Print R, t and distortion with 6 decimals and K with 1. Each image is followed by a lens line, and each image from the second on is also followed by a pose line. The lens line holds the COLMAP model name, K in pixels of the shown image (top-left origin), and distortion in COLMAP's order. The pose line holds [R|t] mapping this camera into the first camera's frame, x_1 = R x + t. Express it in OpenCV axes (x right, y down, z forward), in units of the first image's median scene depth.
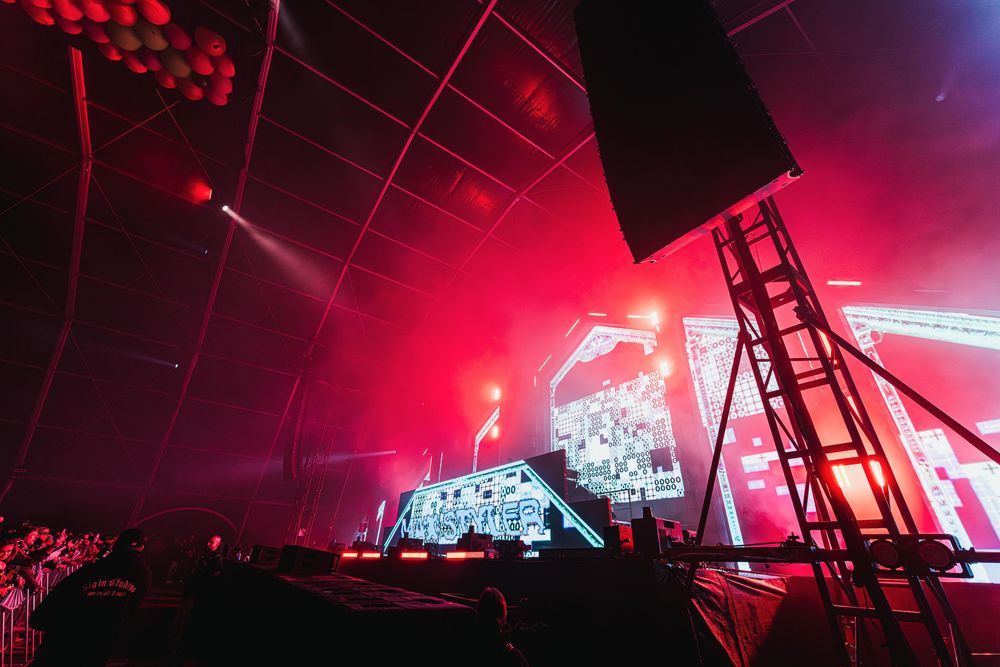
lens RADIAL K [[398.7, 0, 497.9], [0, 398.7, 334.8], [0, 0, 1]] dist [0.000140, 0.000222]
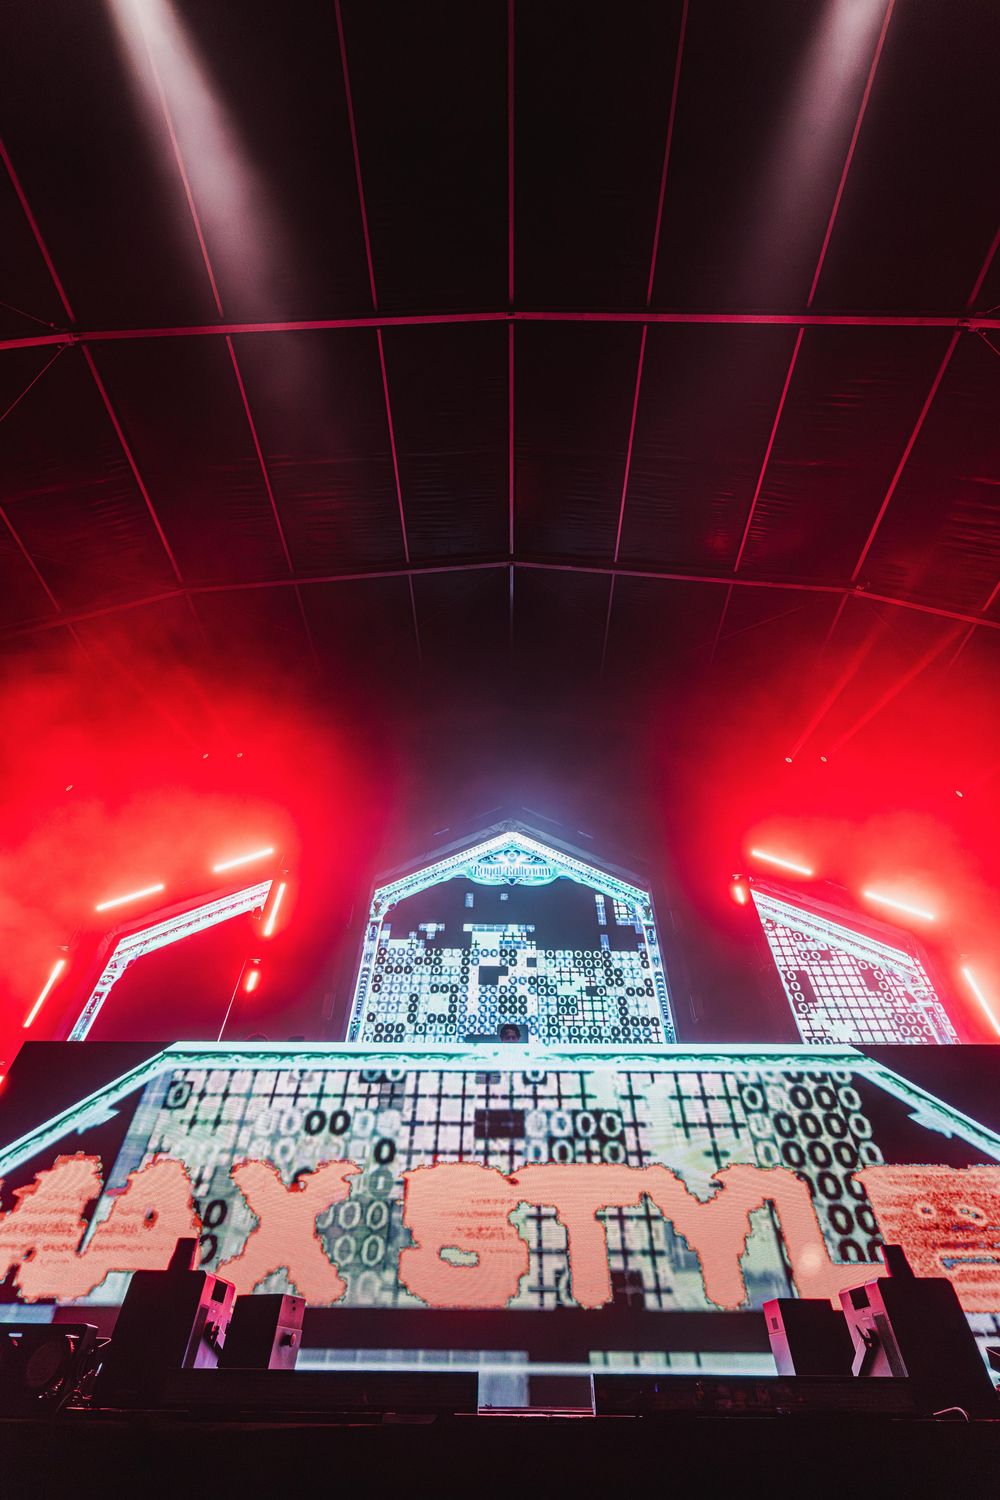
lens RADIAL K [[598.0, 0, 503.5], [0, 598.0, 752.4], [0, 0, 1]] dist [0.000140, 0.000222]
pose [[0.578606, 0.567940, 0.585371, -0.411209], [-0.396588, 0.823064, -0.406551, 0.306312], [-0.712695, 0.003081, 0.701468, 0.581818]]
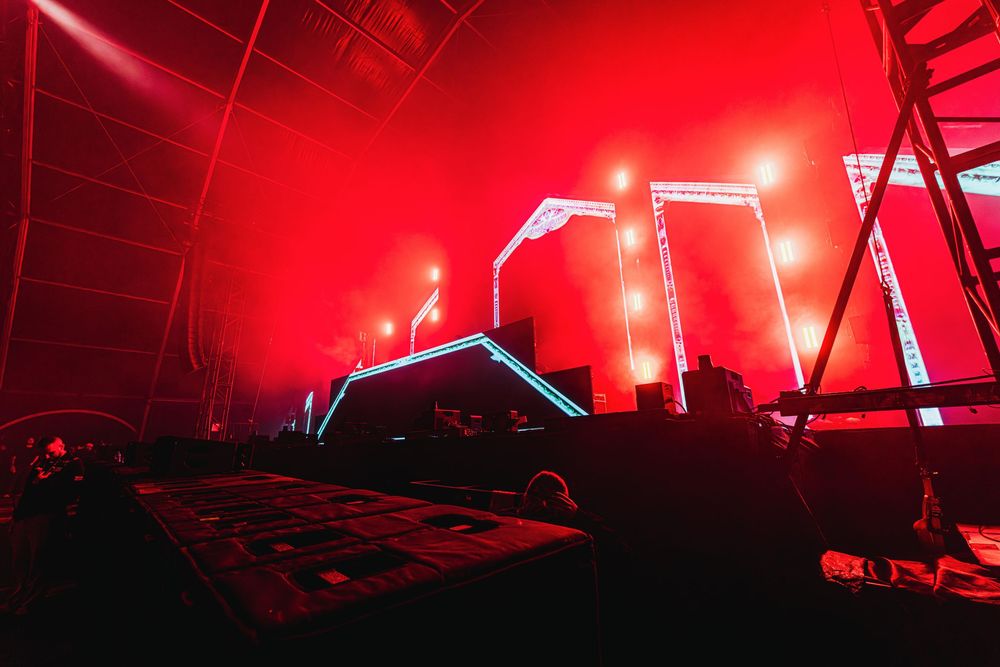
lens RADIAL K [[398.7, 0, 500.6], [0, 398.7, 335.3], [0, 0, 1]] dist [0.000140, 0.000222]
pose [[0.982392, -0.020234, 0.185734, -0.039134], [-0.028185, 0.966692, 0.254387, 0.068581], [-0.184695, -0.255143, 0.949100, 0.119866]]
